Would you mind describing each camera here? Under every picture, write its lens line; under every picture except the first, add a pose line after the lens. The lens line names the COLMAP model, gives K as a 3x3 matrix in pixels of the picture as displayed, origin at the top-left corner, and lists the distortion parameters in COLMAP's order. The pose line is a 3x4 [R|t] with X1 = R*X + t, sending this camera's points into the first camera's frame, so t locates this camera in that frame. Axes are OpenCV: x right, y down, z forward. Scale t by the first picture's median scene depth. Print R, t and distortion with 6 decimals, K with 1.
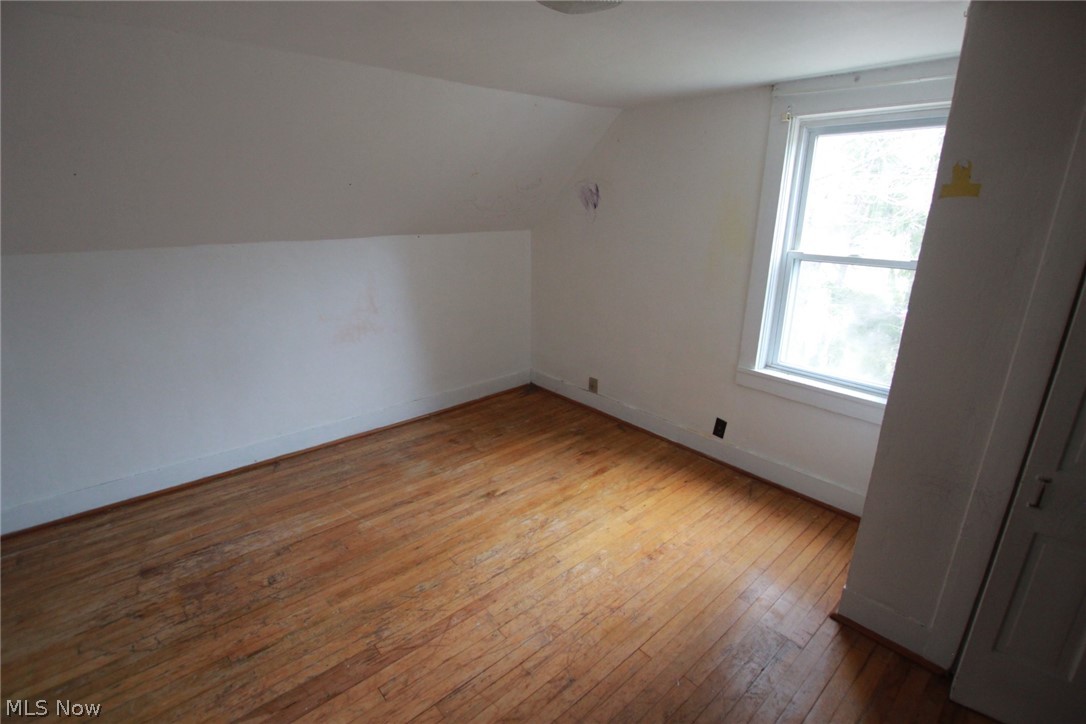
lens RADIAL K [[502.8, 0, 541.3], [0, 502.8, 359.7], [0, 0, 1]] dist [-0.027586, 0.001111]
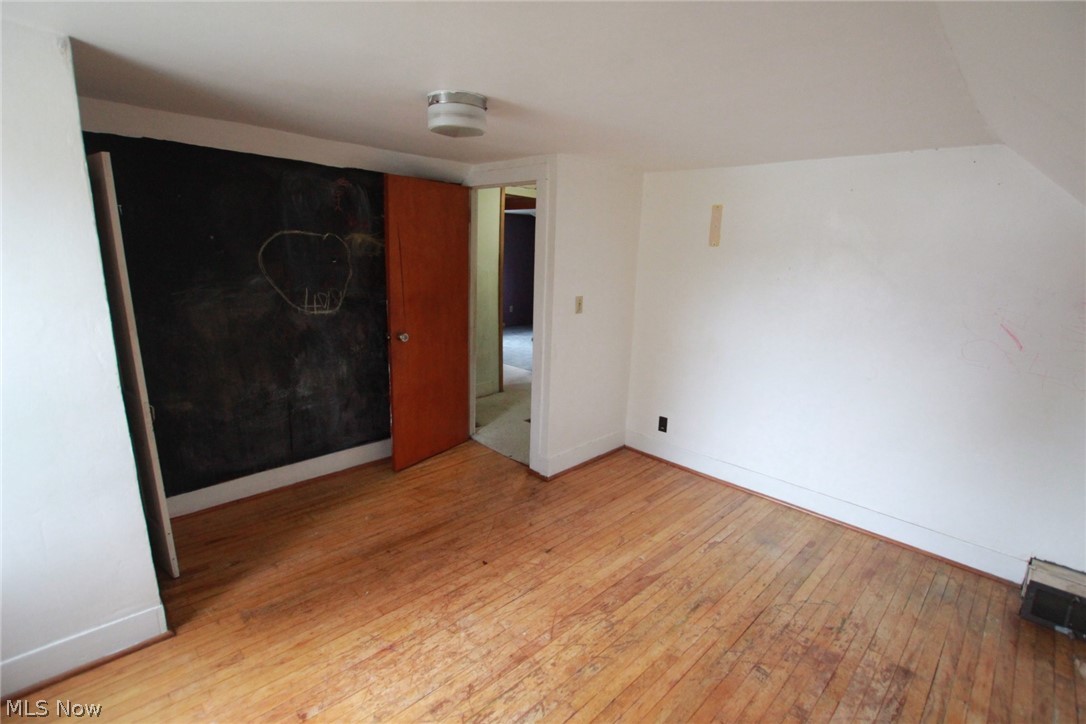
lens RADIAL K [[502.8, 0, 541.7], [0, 502.8, 364.4], [0, 0, 1]] dist [-0.027586, 0.001111]
pose [[-0.997258, -0.037932, -0.063541, -0.069128], [-0.064355, 0.868444, 0.491592, -0.473153], [0.036535, 0.494334, -0.868504, 1.550088]]
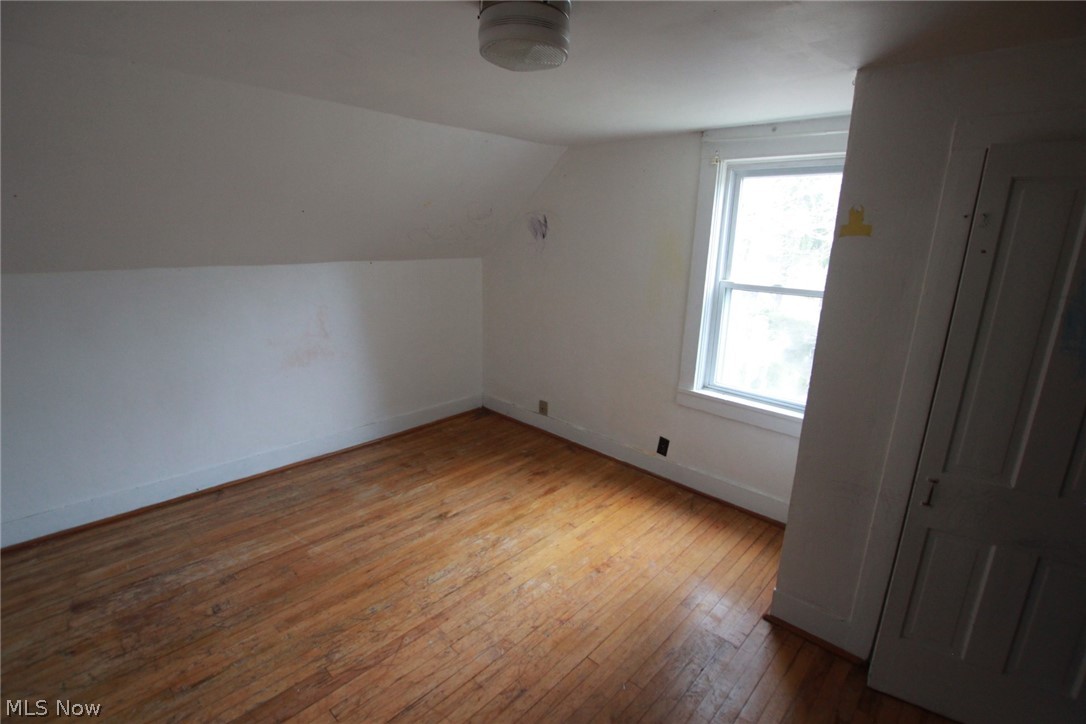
lens RADIAL K [[502.8, 0, 541.7], [0, 502.8, 357.5], [0, 0, 1]] dist [-0.027586, 0.001111]
pose [[0.995413, -0.003148, 0.095617, 0.003089], [0.008480, 0.998427, -0.055415, 0.009368], [-0.095292, 0.055972, 0.993875, -0.056392]]
